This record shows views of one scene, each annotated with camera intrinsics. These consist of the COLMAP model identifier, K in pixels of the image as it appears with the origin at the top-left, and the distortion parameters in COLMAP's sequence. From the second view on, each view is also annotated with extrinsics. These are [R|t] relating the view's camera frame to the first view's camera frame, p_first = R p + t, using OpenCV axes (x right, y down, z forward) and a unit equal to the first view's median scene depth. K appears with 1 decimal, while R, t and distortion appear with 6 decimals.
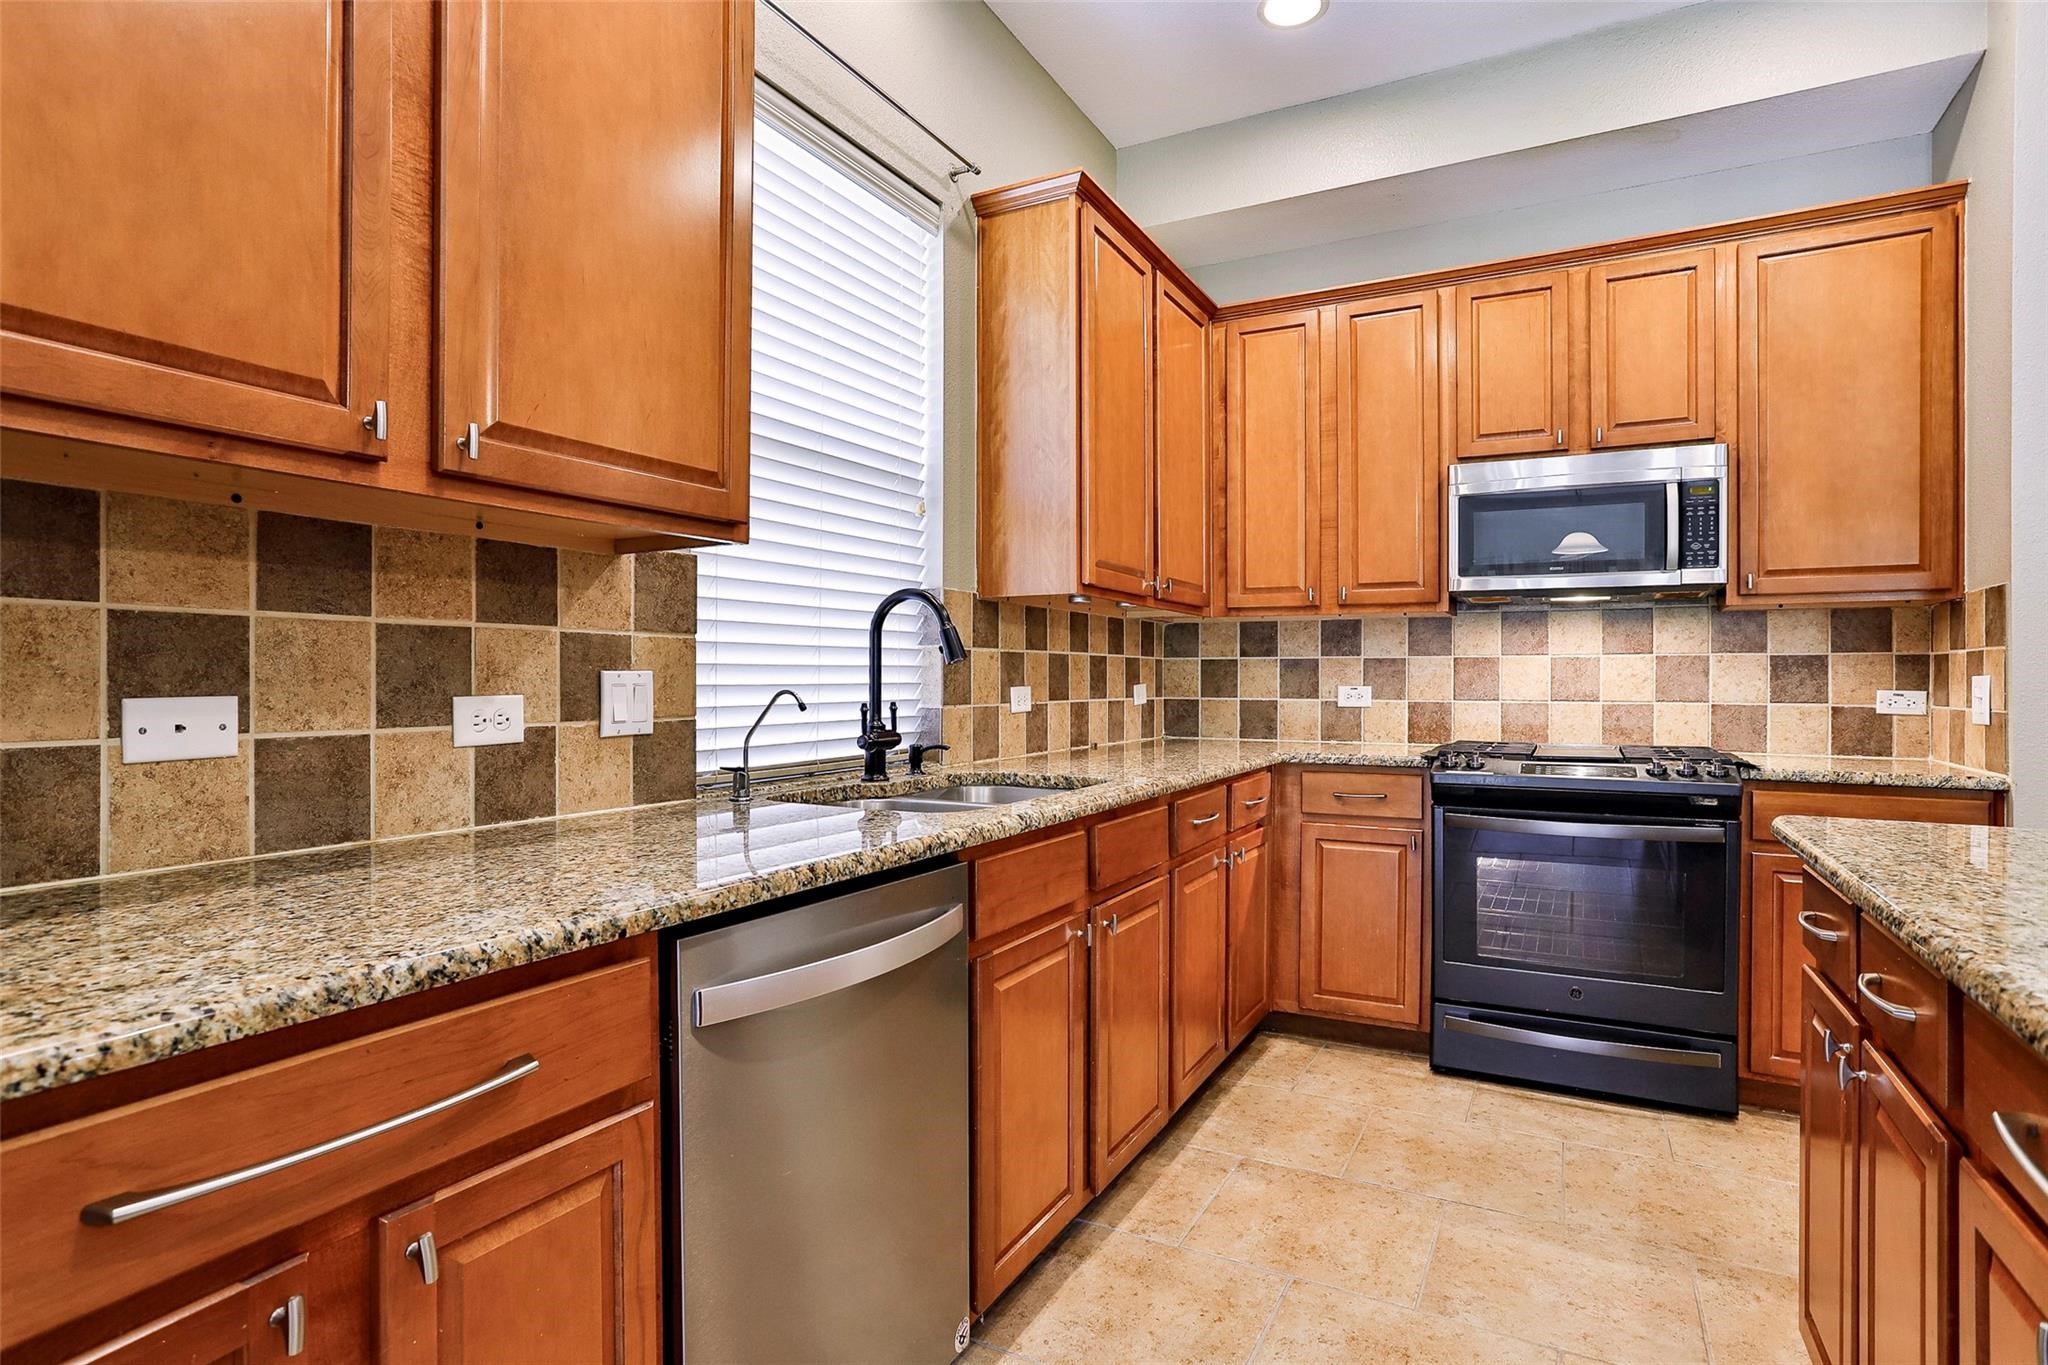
lens RADIAL K [[1031.1, 0, 1033.7], [0, 1031.1, 678.3], [0, 0, 1]] dist [-0.017644, 0.004108]
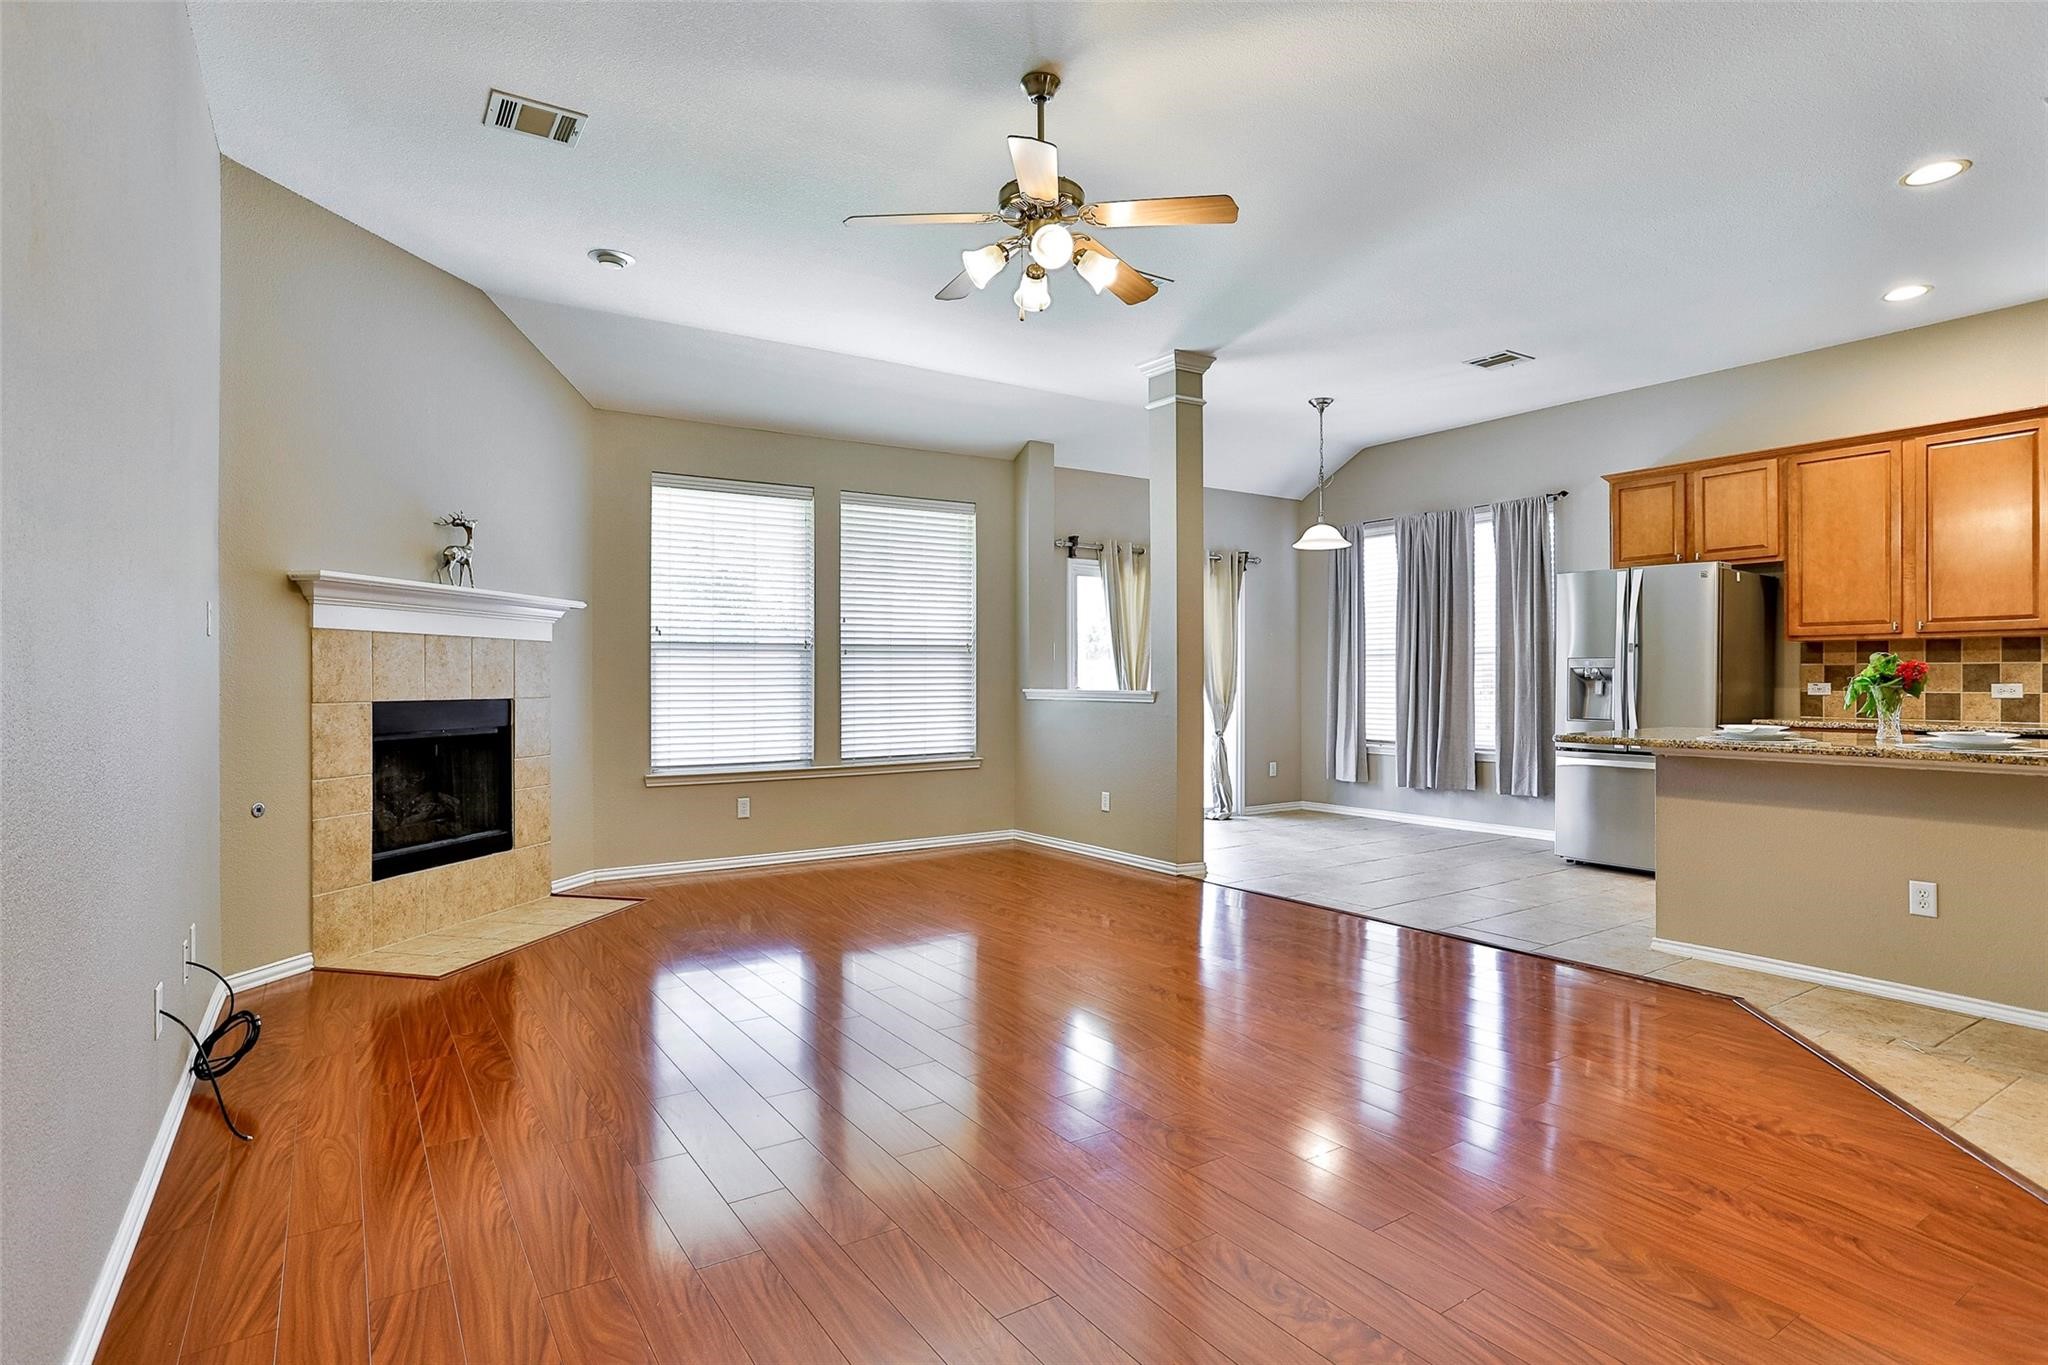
lens RADIAL K [[1031.1, 0, 1009.0], [0, 1031.1, 687.1], [0, 0, 1]] dist [-0.017644, 0.004108]
pose [[-0.479269, 0.003862, -0.877660, 2.631414], [-0.001161, 0.999987, 0.005034, 0.010183], [0.877668, 0.003432, -0.479258, -0.178267]]
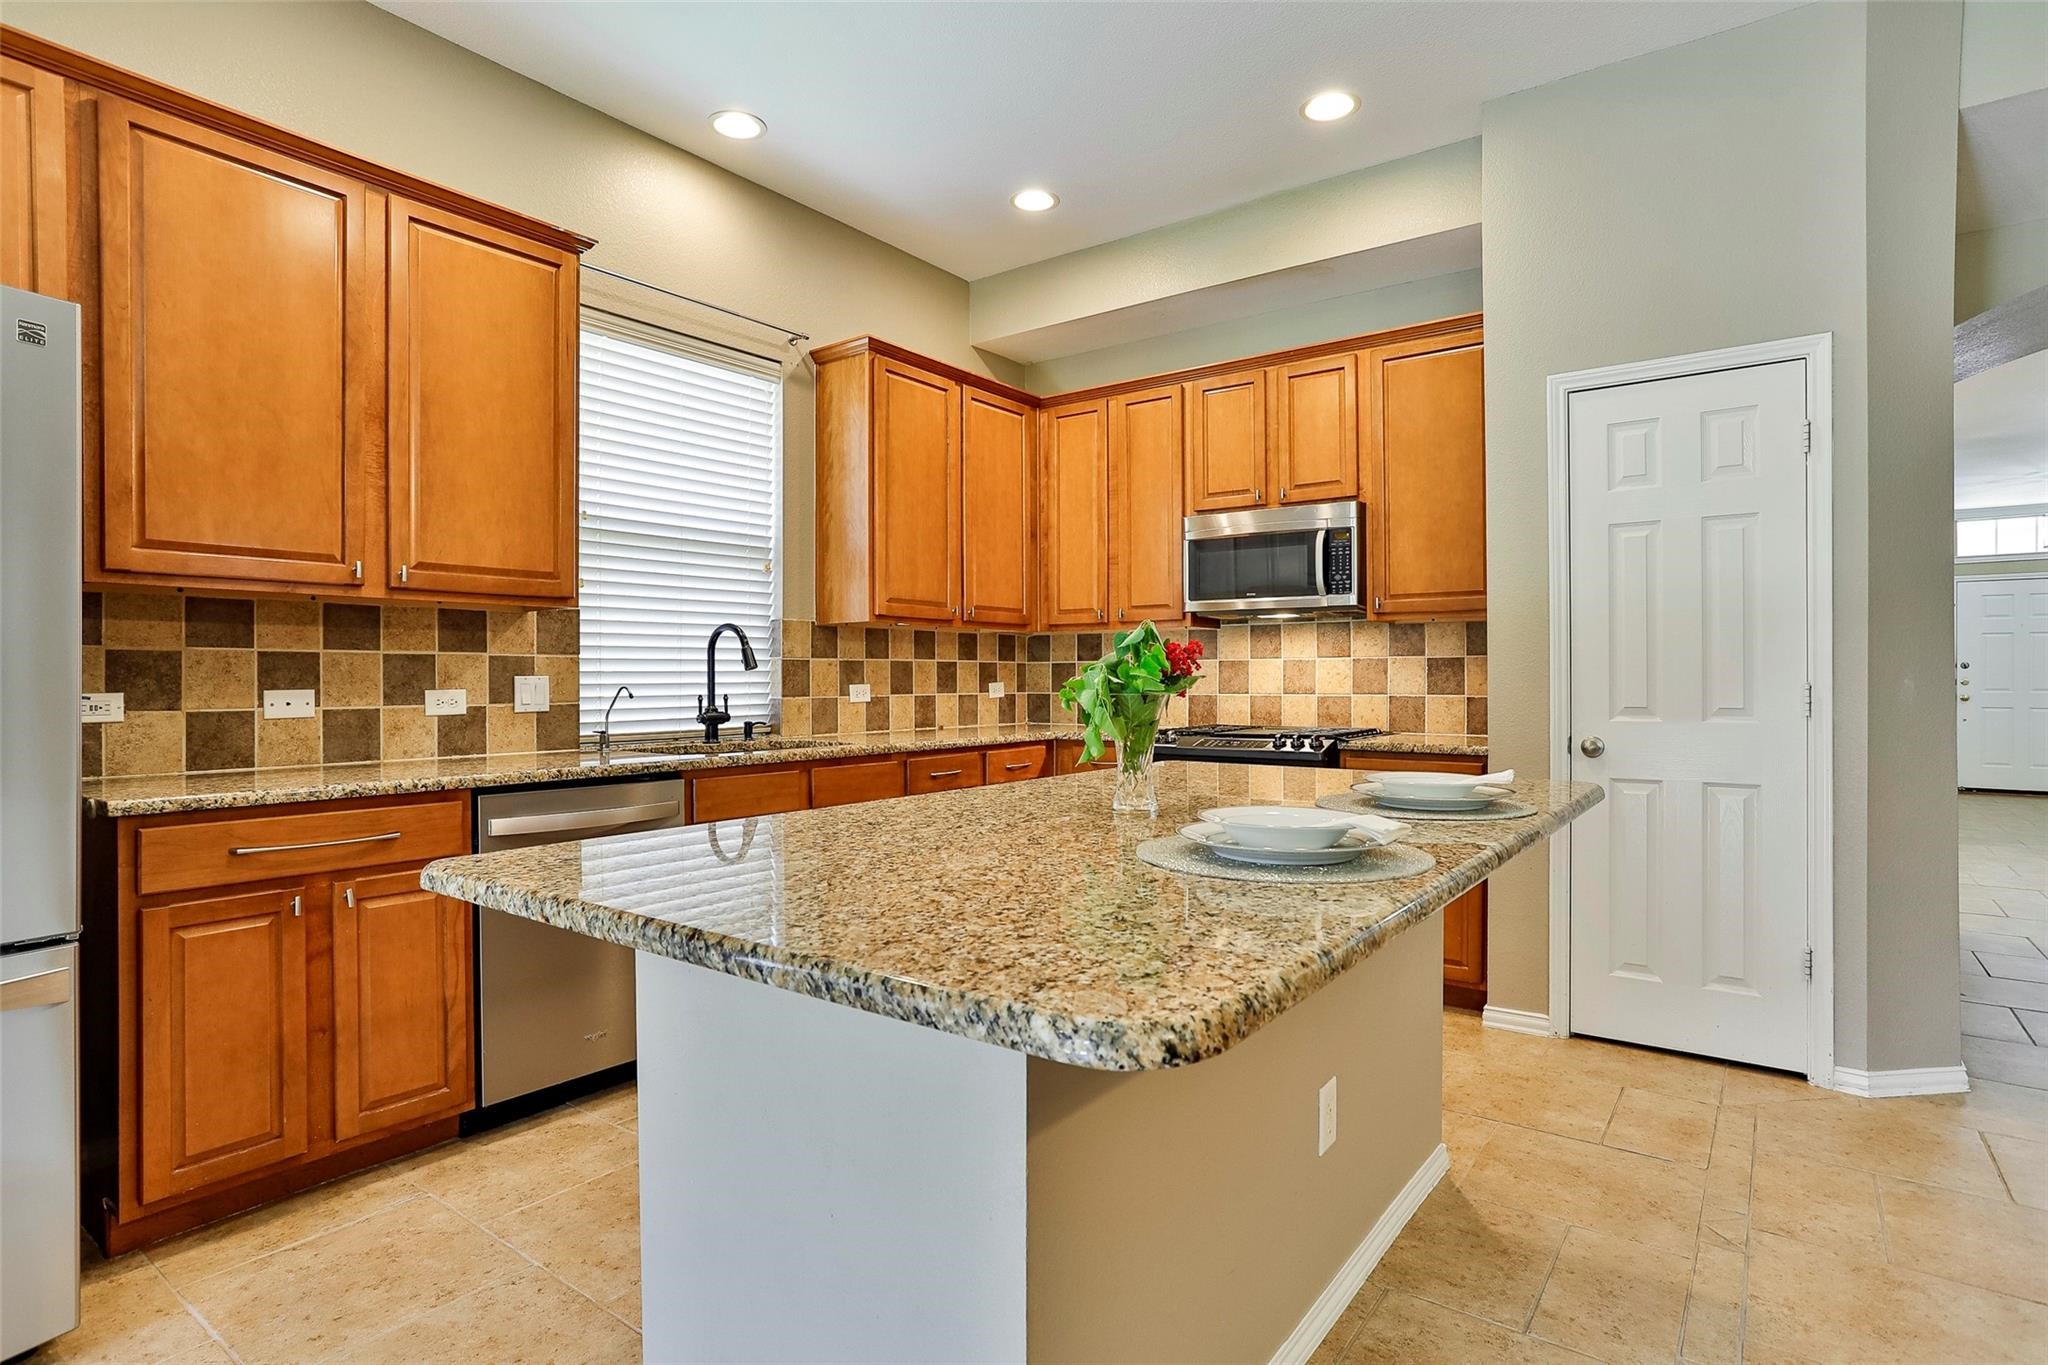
lens RADIAL K [[1031.1, 0, 1025.5], [0, 1031.1, 678.4], [0, 0, 1]] dist [-0.017644, 0.004108]
pose [[0.988822, -0.005086, -0.149017, 0.554152], [0.005197, 0.999986, 0.000354, 0.000425], [0.149013, -0.001125, 0.988835, -0.493207]]
